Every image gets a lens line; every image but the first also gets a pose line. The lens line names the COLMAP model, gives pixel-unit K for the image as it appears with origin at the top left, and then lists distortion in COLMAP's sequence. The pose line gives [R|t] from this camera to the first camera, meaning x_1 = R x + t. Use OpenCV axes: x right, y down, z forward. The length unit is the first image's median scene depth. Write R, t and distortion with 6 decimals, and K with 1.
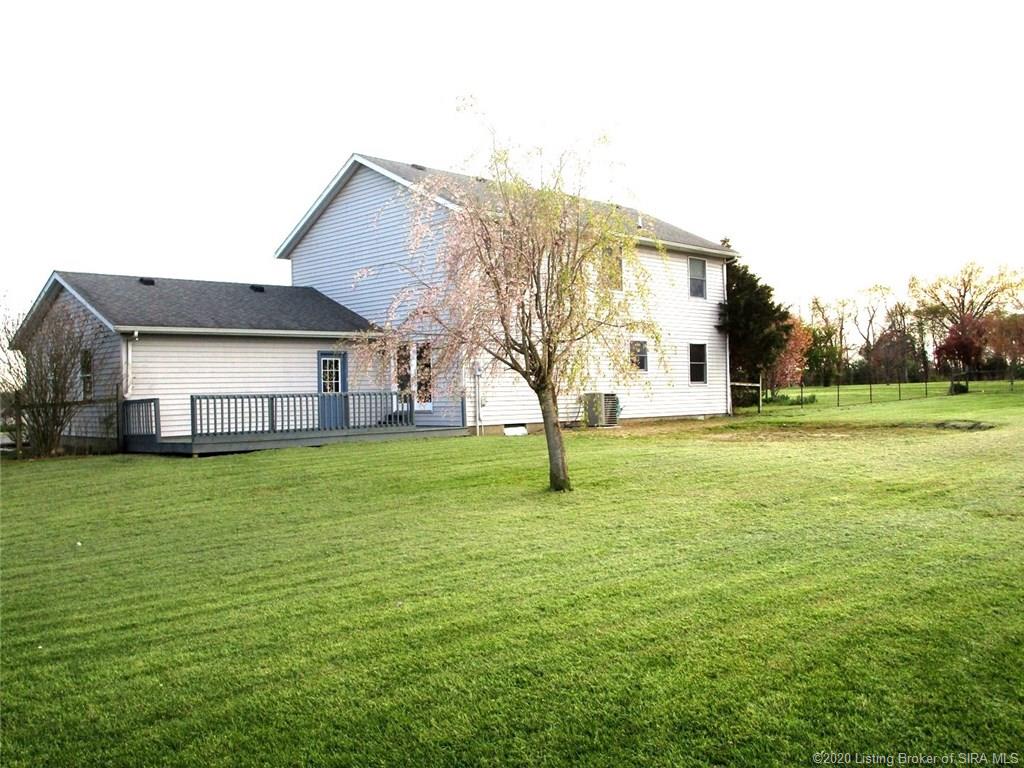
lens RADIAL K [[948.0, 0, 512.0], [0, 948.0, 384.0], [0, 0, 1]] dist [-0.003148, -0.010815]
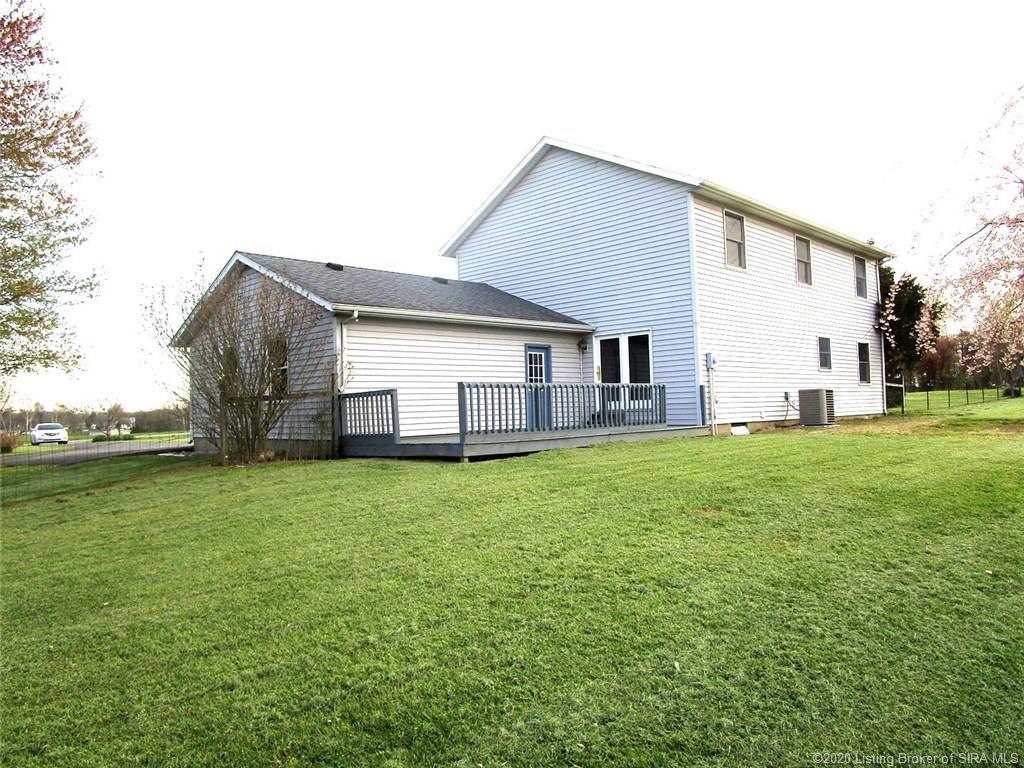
lens RADIAL K [[730.9, 0, 512.7], [0, 730.9, 401.5], [0, 0, 1]] dist [0.004087, 0.000472]
pose [[0.999631, -0.006228, 0.026451, -0.234202], [0.006302, 0.999976, -0.002715, 0.022329], [-0.026434, 0.002881, 0.999646, 0.299468]]
